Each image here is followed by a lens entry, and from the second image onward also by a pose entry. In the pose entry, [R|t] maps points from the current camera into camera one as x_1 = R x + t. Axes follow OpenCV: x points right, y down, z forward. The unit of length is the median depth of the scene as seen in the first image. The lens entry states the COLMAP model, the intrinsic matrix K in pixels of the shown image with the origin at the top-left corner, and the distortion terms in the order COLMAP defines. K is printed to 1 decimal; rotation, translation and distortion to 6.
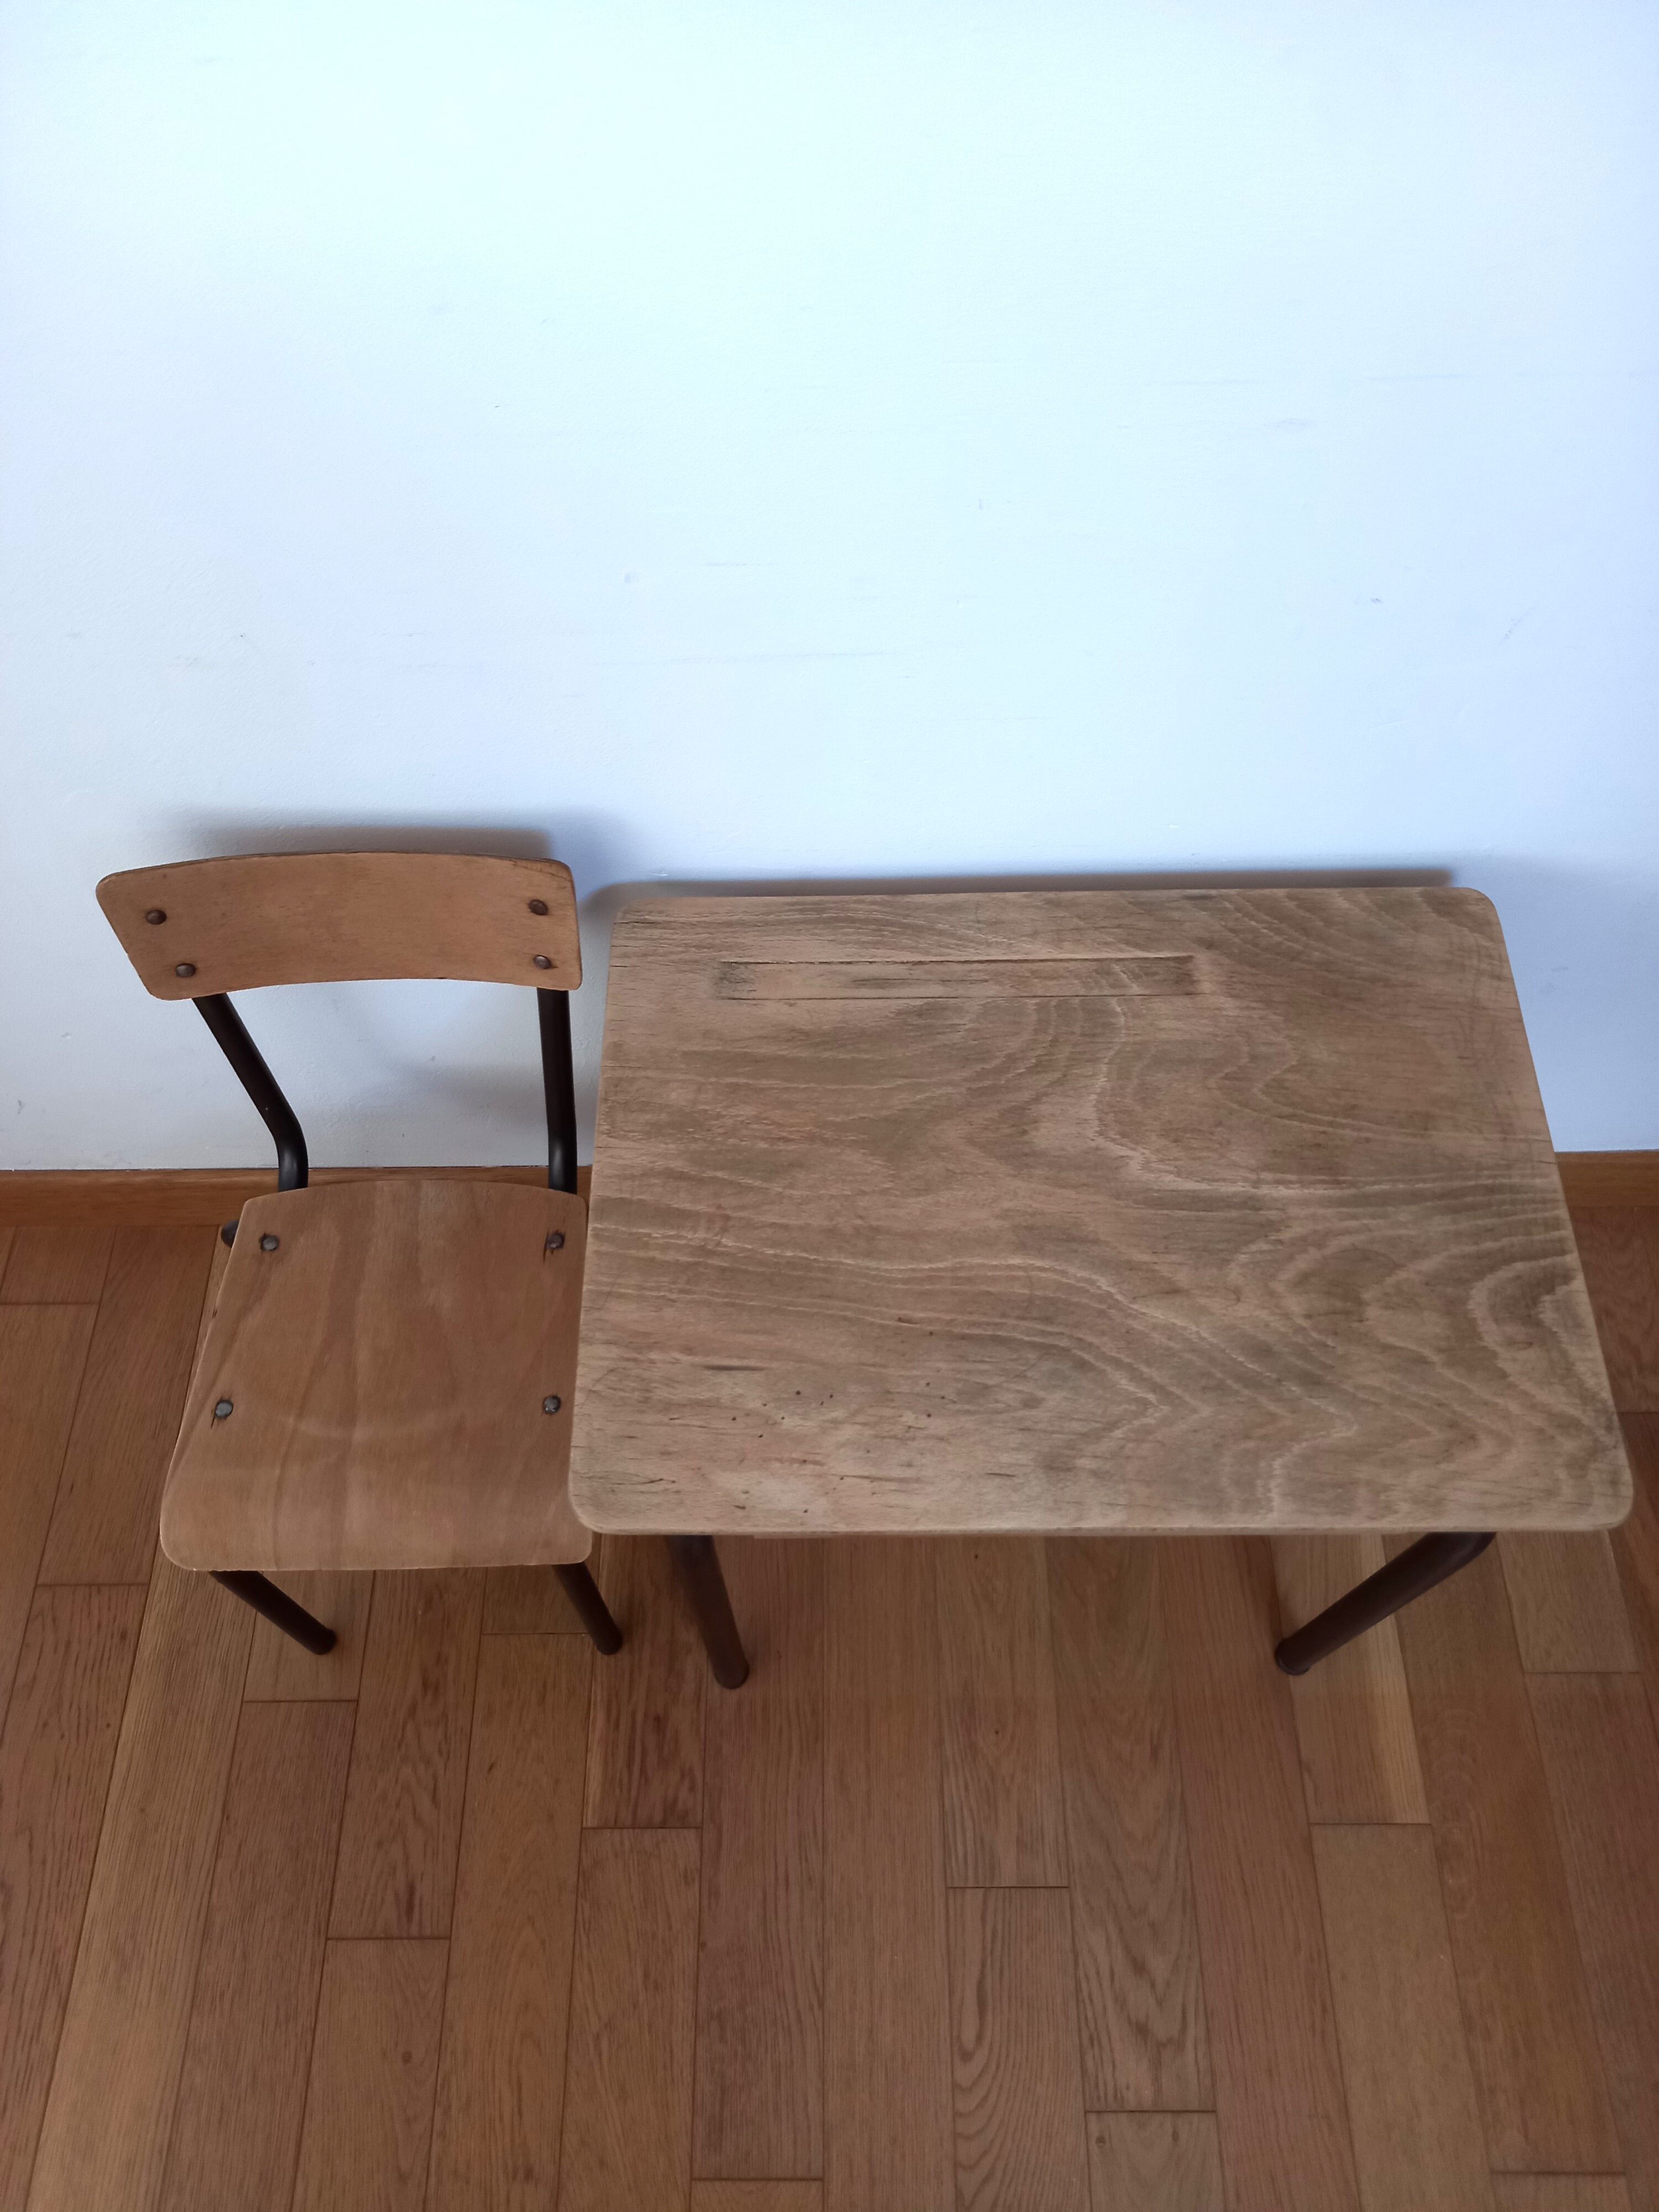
lens RADIAL K [[1626.9, 0, 822.9], [0, 1626.9, 1098.9], [0, 0, 1]] dist [0.034817, -0.039178]
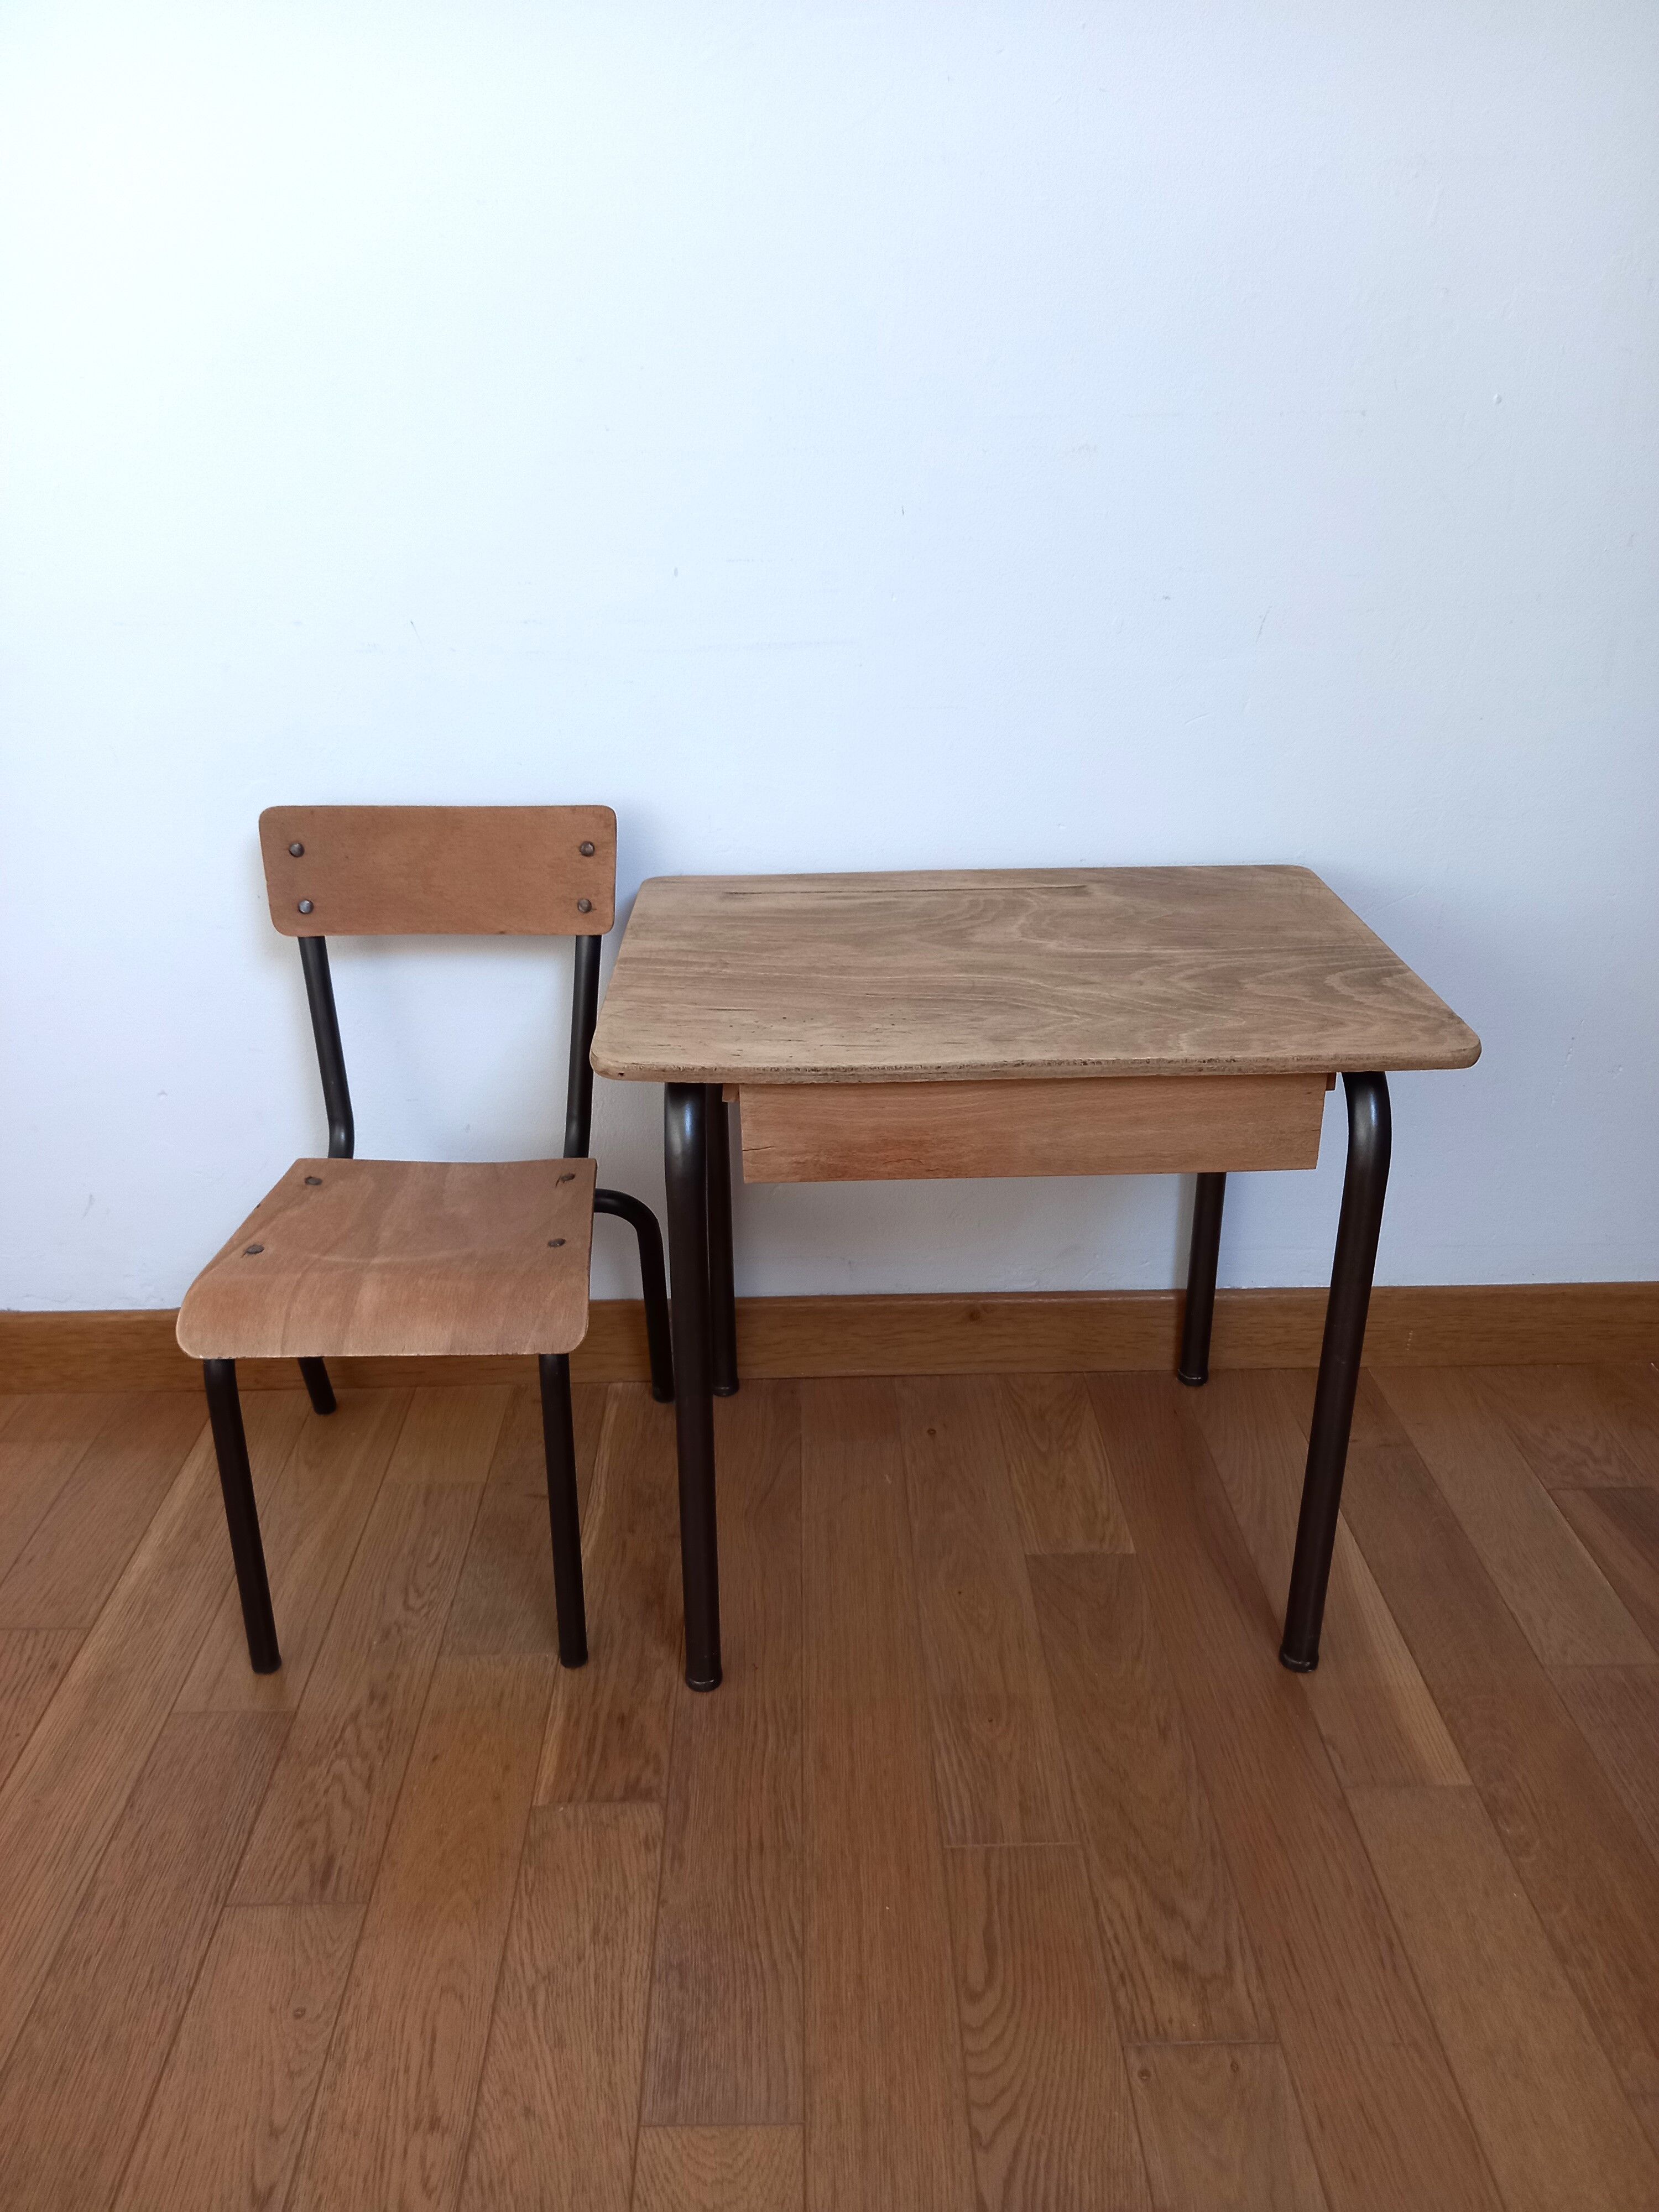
lens RADIAL K [[1626.9, 0, 824.4], [0, 1626.9, 1096.1], [0, 0, 1]] dist [0.034817, -0.039178]
pose [[0.999830, 0.002078, 0.018309, -0.005377], [0.009473, 0.794290, -0.607465, 0.717380], [-0.015805, 0.607535, 0.794136, 0.058623]]
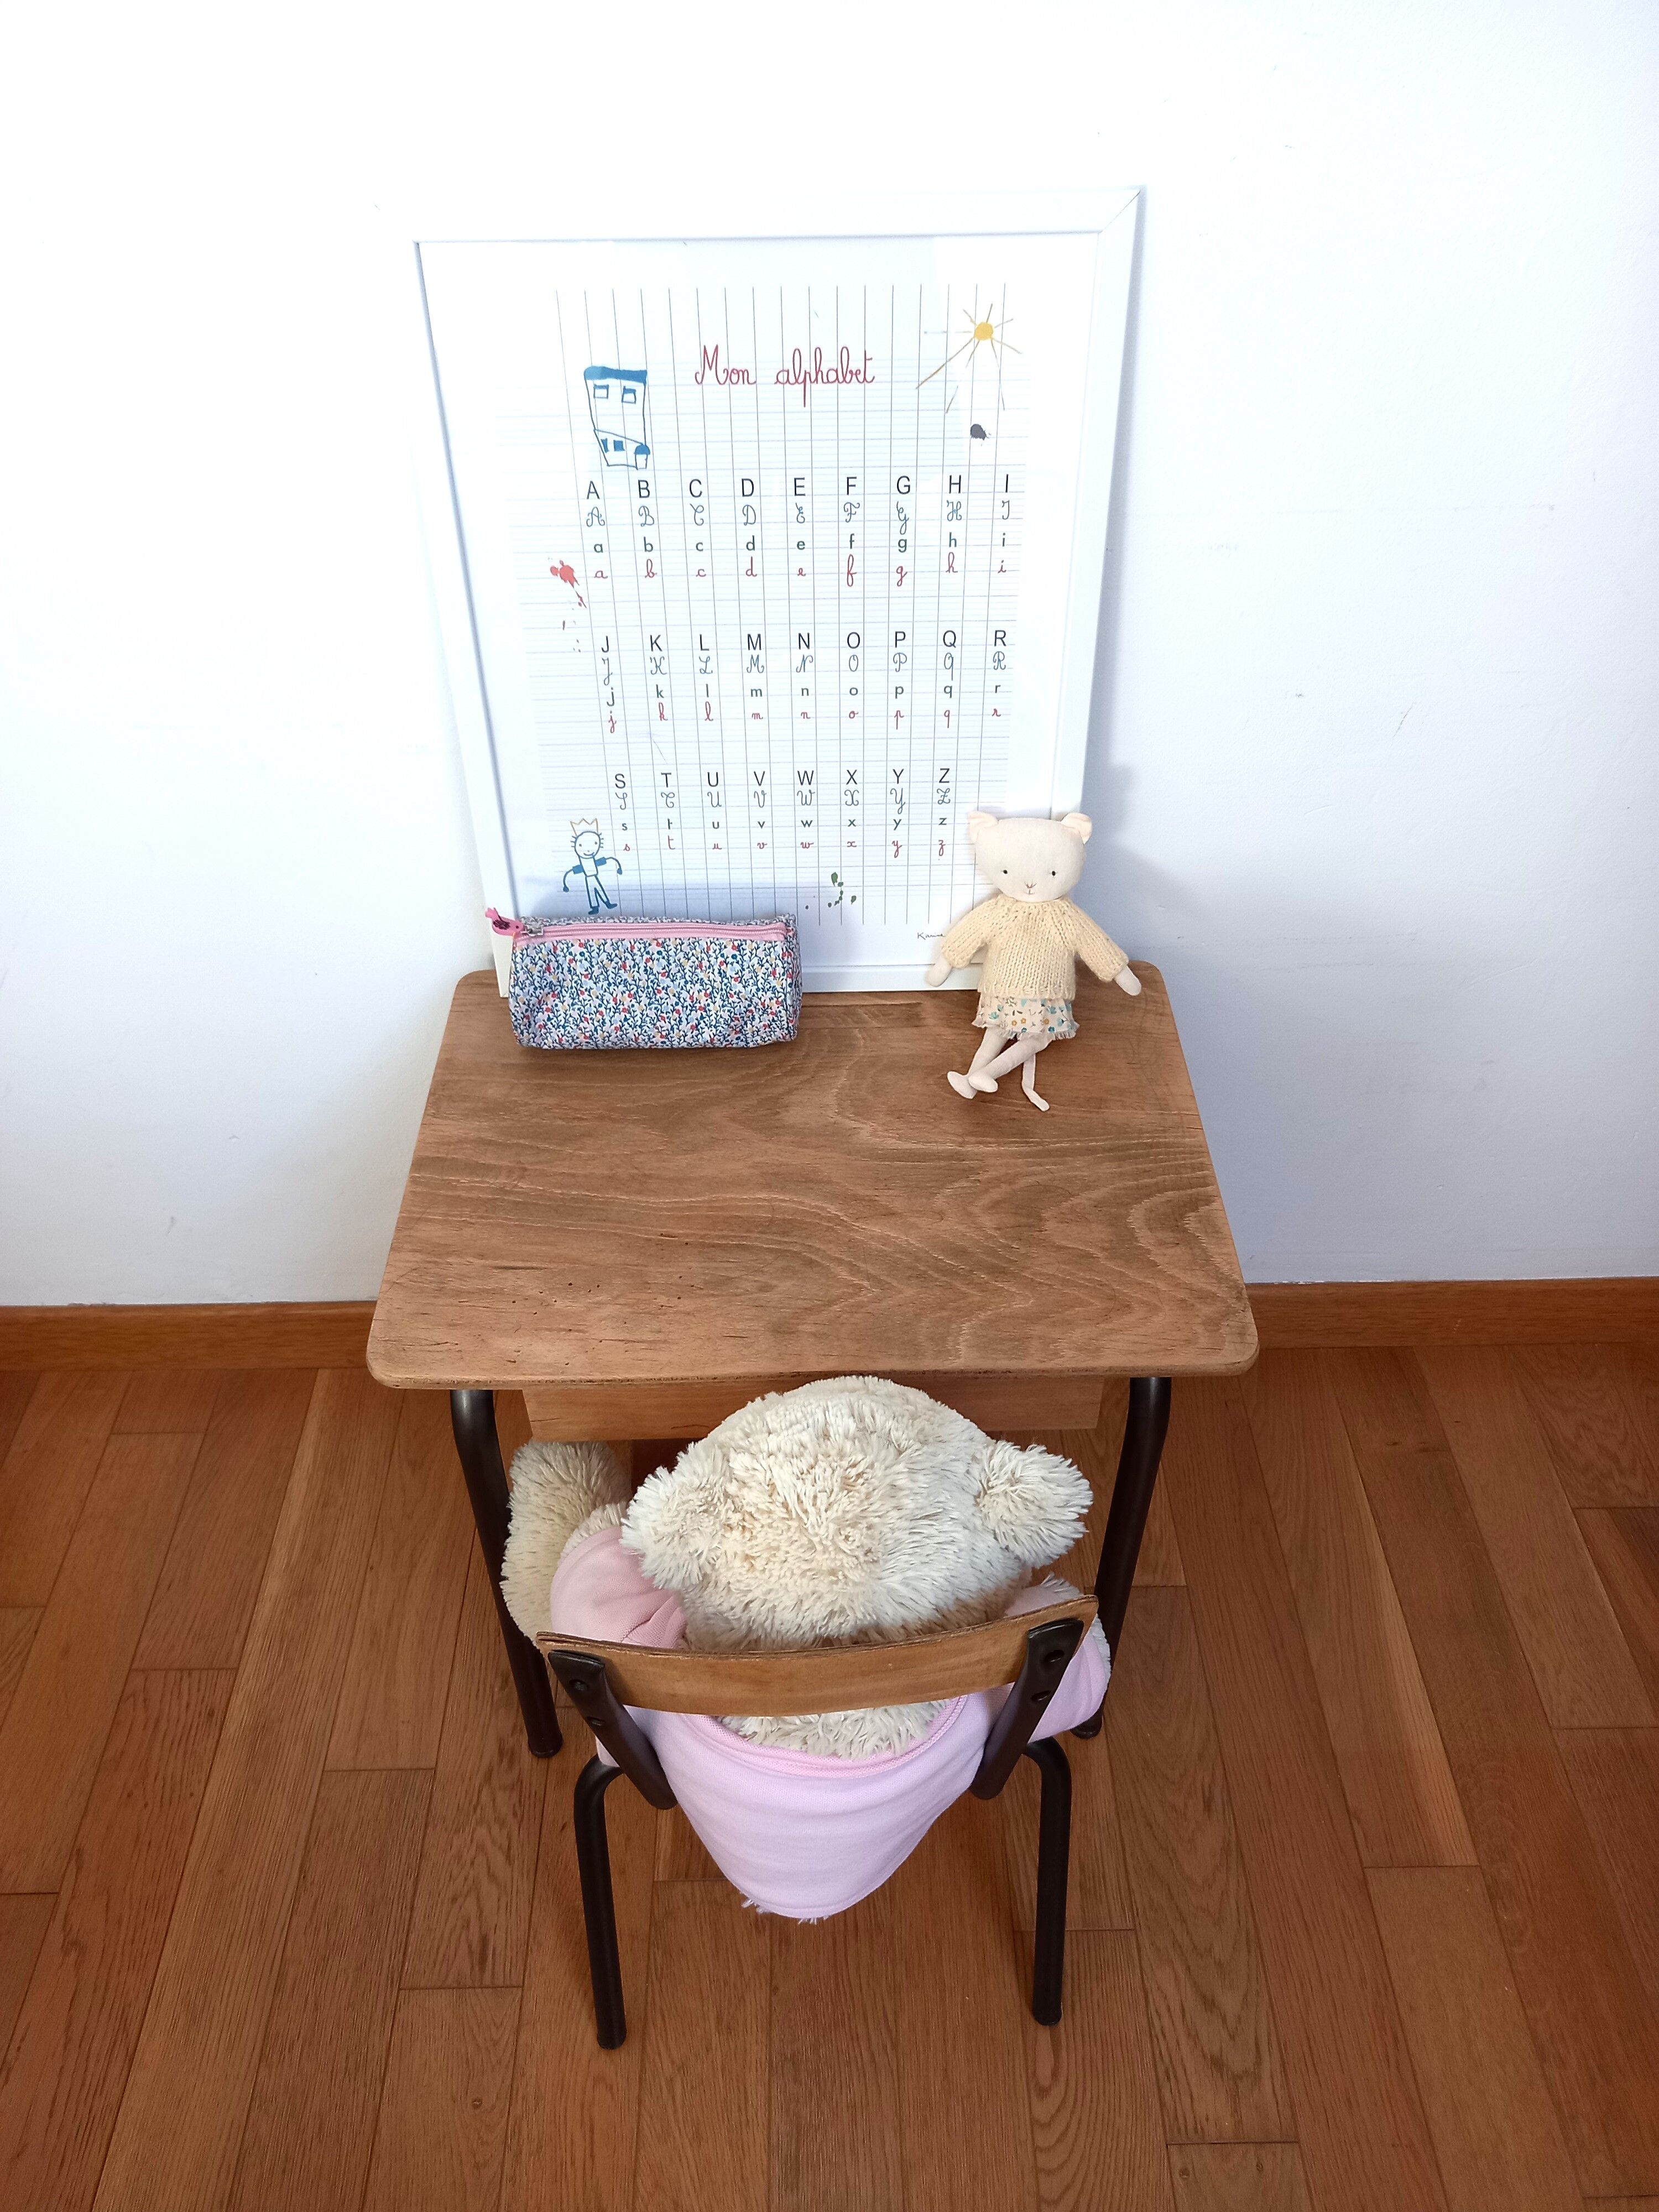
lens RADIAL K [[1626.9, 0, 821.8], [0, 1626.9, 1095.5], [0, 0, 1]] dist [0.034817, -0.039178]
pose [[0.999893, -0.001688, 0.014498, -0.059267], [0.006232, 0.947577, -0.319466, 0.324286], [-0.013199, 0.319522, 0.947487, -0.131320]]
